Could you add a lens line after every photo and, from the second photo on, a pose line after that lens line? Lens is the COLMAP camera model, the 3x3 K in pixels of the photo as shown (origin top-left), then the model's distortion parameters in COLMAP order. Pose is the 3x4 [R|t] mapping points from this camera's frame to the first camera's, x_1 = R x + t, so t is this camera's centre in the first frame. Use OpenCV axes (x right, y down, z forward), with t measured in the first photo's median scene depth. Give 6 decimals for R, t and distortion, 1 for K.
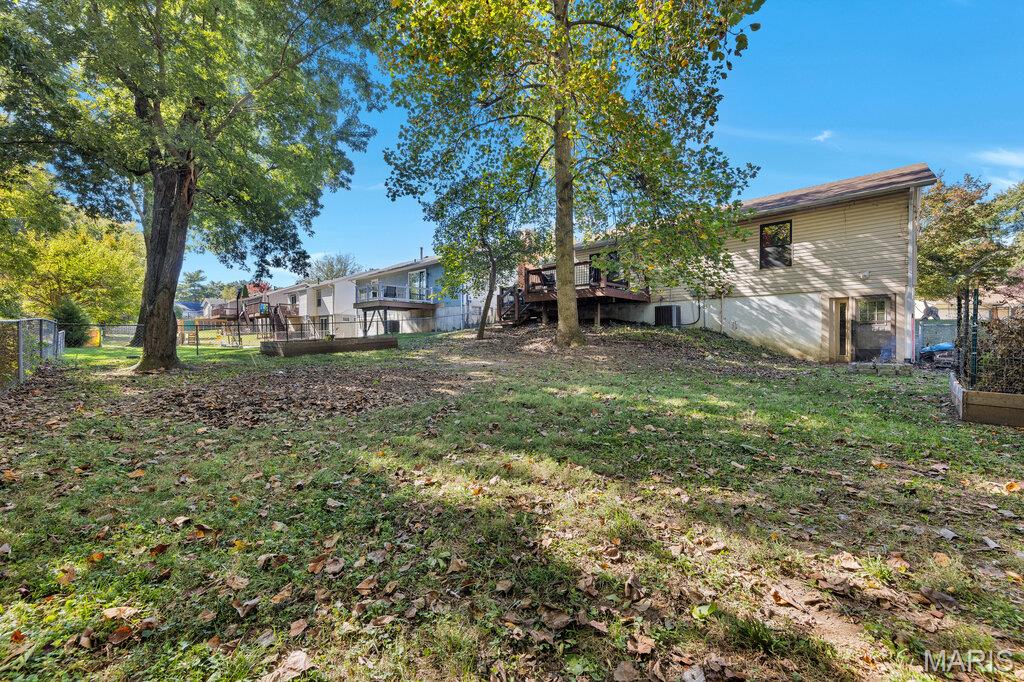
lens RADIAL K [[402.9, 0, 514.8], [0, 402.9, 342.6], [0, 0, 1]] dist [0.015325, 0.000069]
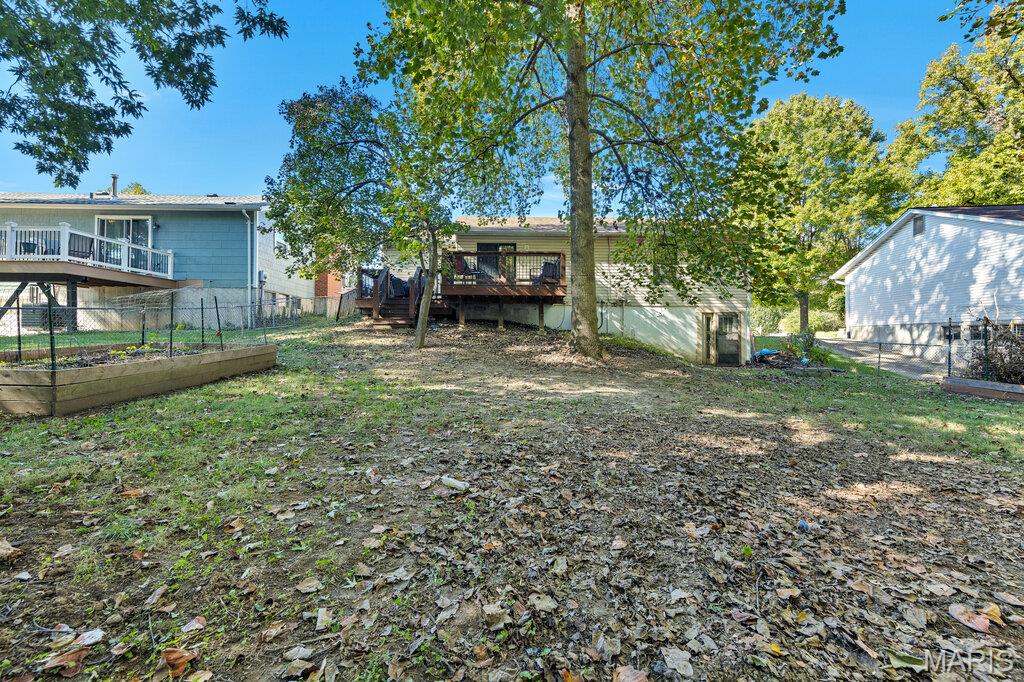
lens RADIAL K [[402.9, 0, 509.6], [0, 402.9, 331.8], [0, 0, 1]] dist [0.015325, 0.000069]
pose [[0.727432, 0.017208, 0.685964, -0.485592], [-0.001998, 0.999734, -0.022960, -0.021128], [-0.686176, 0.015331, 0.727274, 0.497188]]
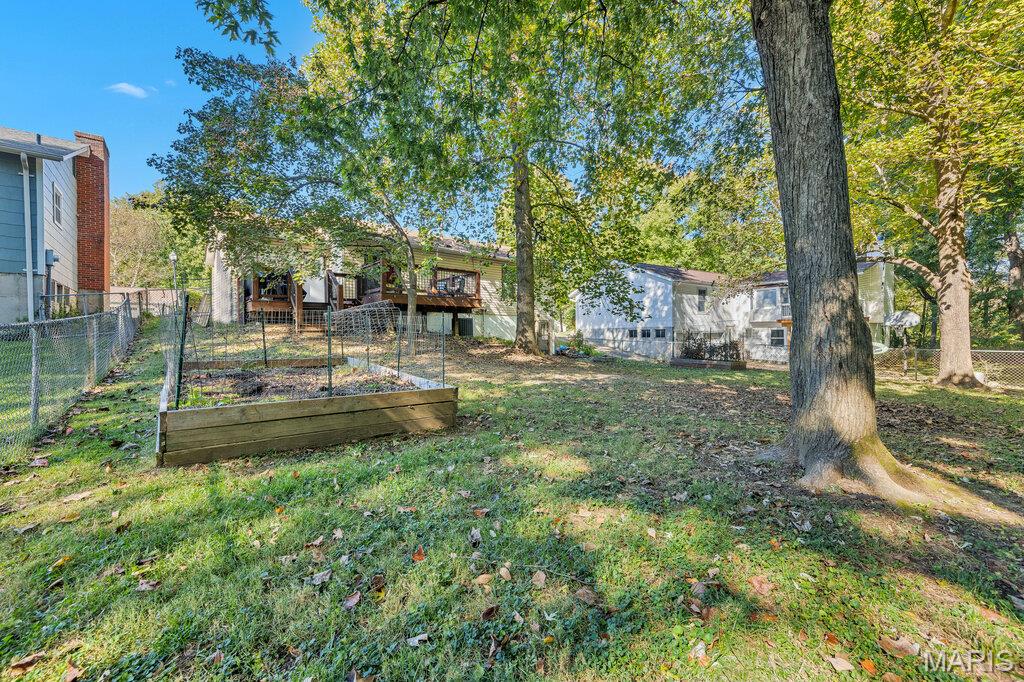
lens RADIAL K [[402.9, 0, 512.4], [0, 402.9, 336.6], [0, 0, 1]] dist [0.015325, 0.000069]
pose [[0.123730, -0.000638, 0.992316, -0.878865], [0.014872, 0.999889, -0.001212, -0.040017], [-0.992205, 0.014907, 0.123725, 0.849196]]
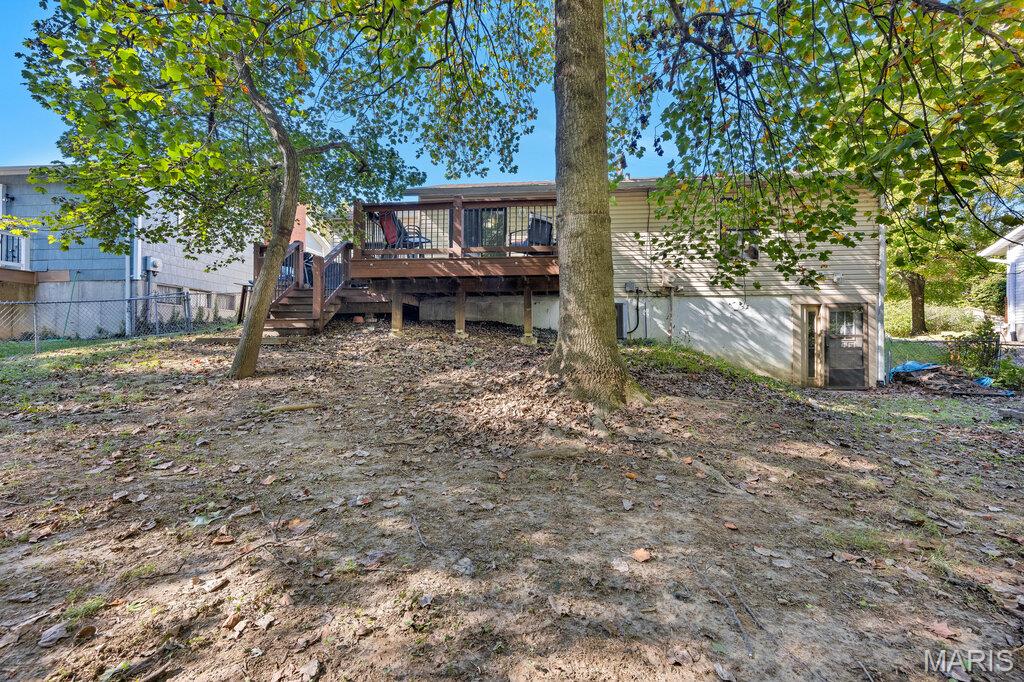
lens RADIAL K [[402.9, 0, 514.1], [0, 402.9, 343.1], [0, 0, 1]] dist [0.015325, 0.000069]
pose [[0.787423, -0.003210, 0.616404, -0.135683], [0.006777, 0.999971, -0.003450, -0.035870], [-0.616375, 0.006894, 0.787422, 0.712271]]
